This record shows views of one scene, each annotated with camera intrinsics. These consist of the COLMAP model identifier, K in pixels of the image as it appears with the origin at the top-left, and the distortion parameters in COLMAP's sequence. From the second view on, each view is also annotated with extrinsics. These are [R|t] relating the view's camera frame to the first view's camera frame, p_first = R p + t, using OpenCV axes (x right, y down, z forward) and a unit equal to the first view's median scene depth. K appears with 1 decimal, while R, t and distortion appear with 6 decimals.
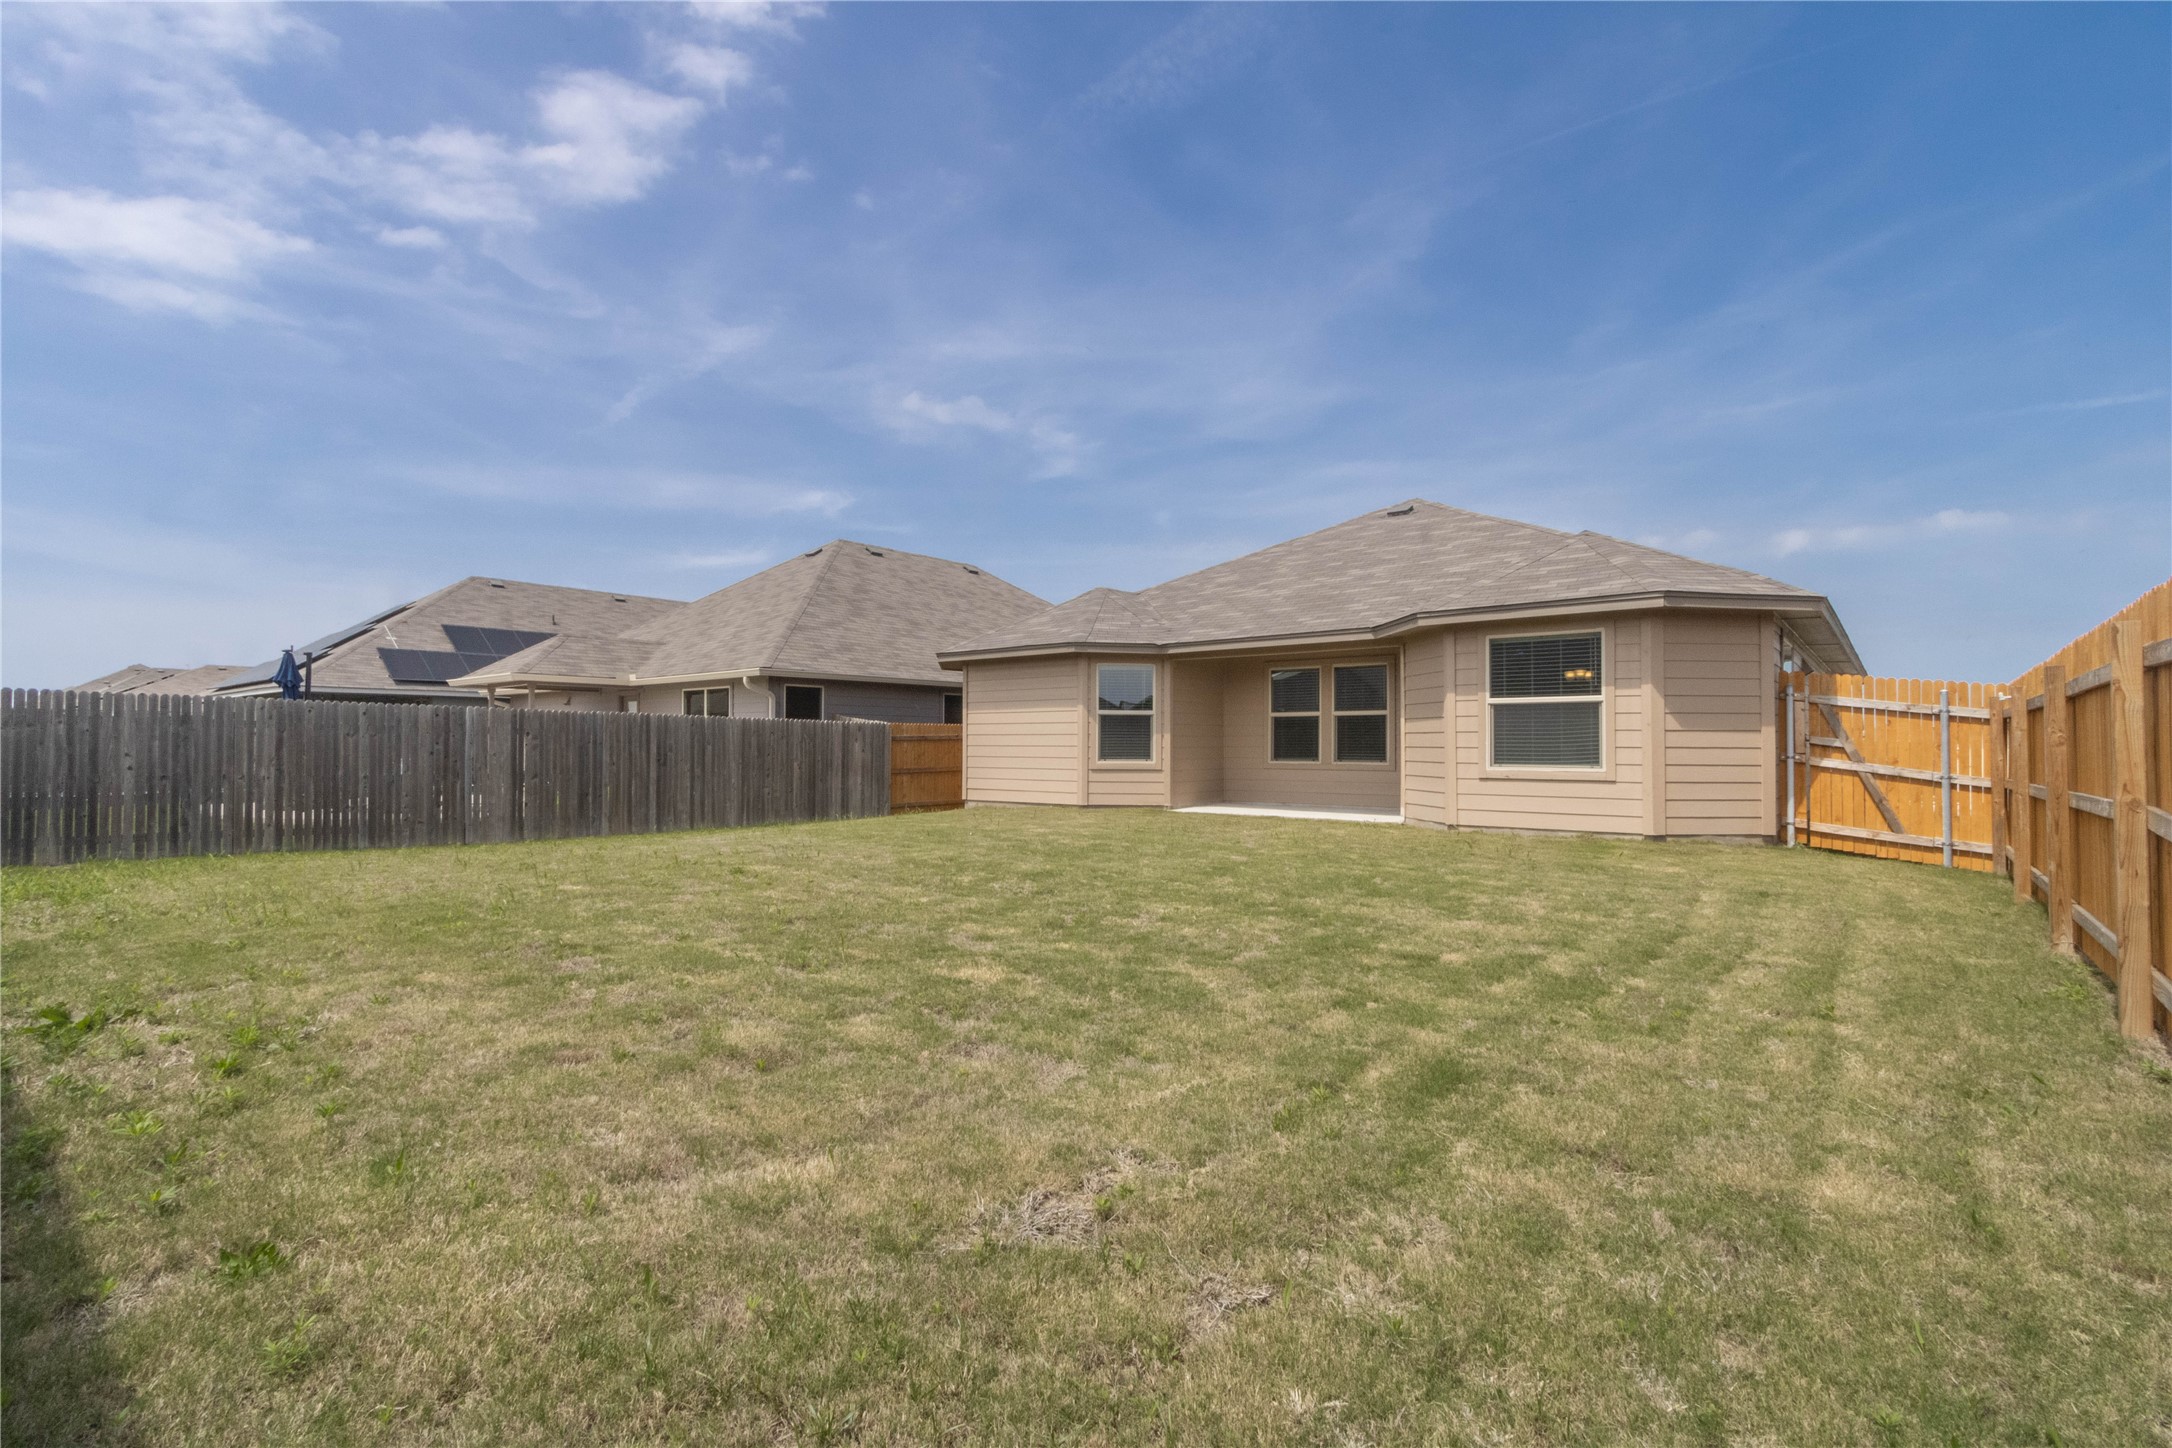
lens RADIAL K [[1017.7, 0, 1103.6], [0, 1017.7, 723.2], [0, 0, 1]] dist [0.001190, 0.000271]
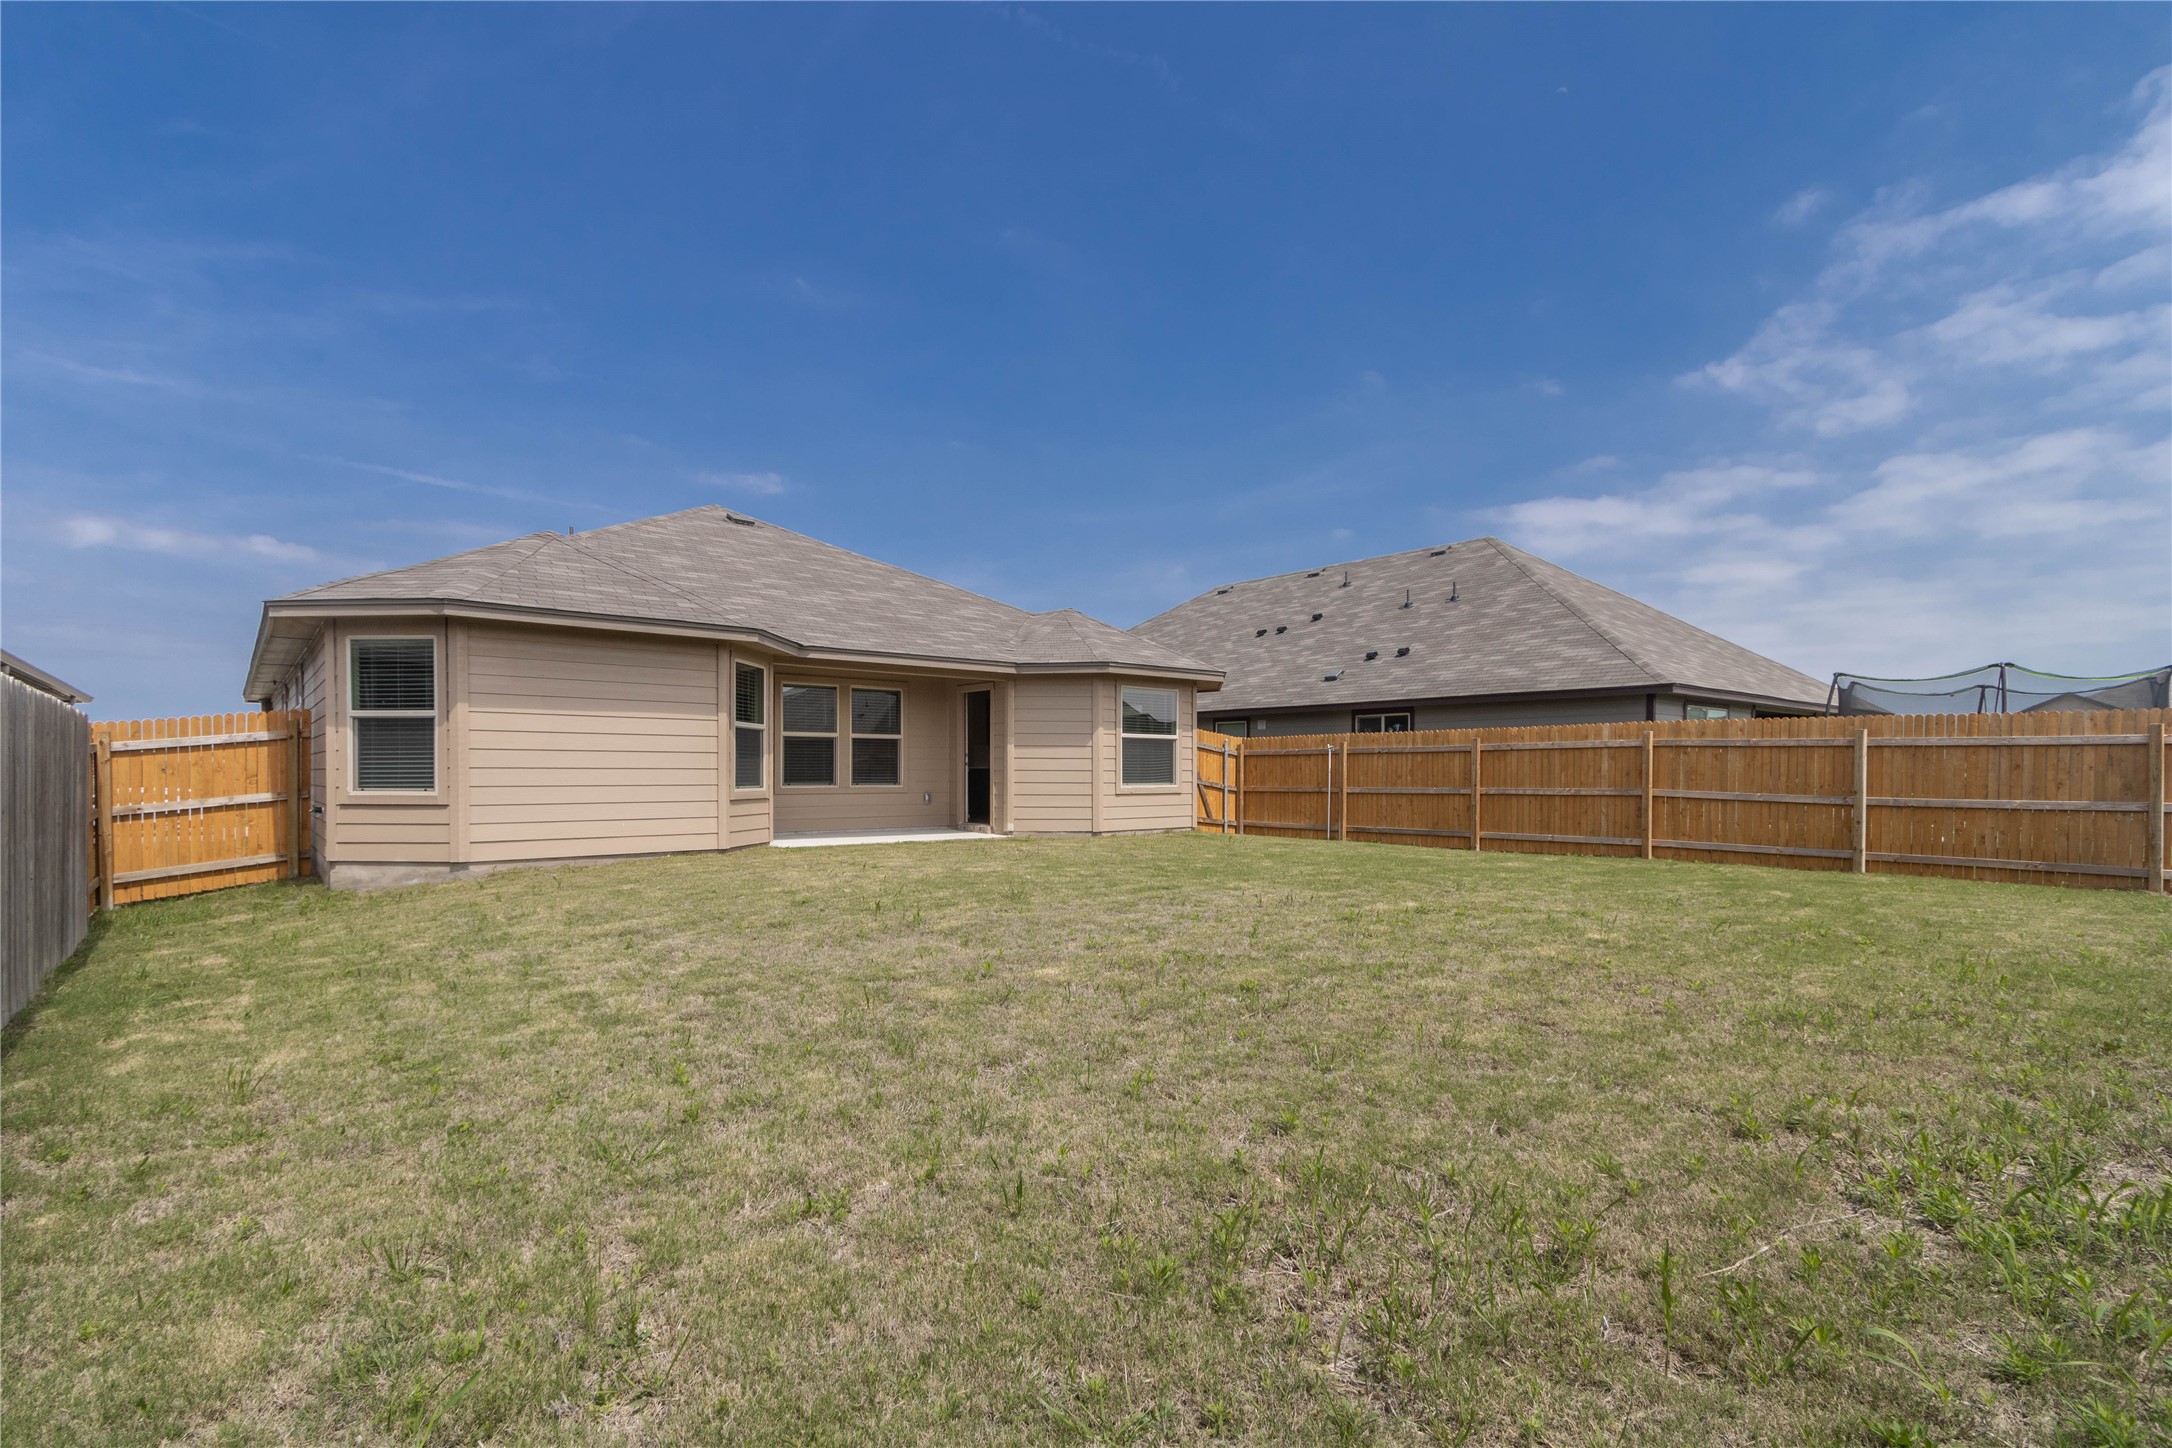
lens RADIAL K [[1020.0, 0, 1085.9], [0, 1020.0, 775.4], [0, 0, 1]] dist [-0.032316, 0.000128]
pose [[0.162495, -0.006105, 0.986690, -0.695993], [-0.023842, 0.999665, 0.010112, 0.013462], [-0.986421, -0.025167, 0.162295, 0.624217]]
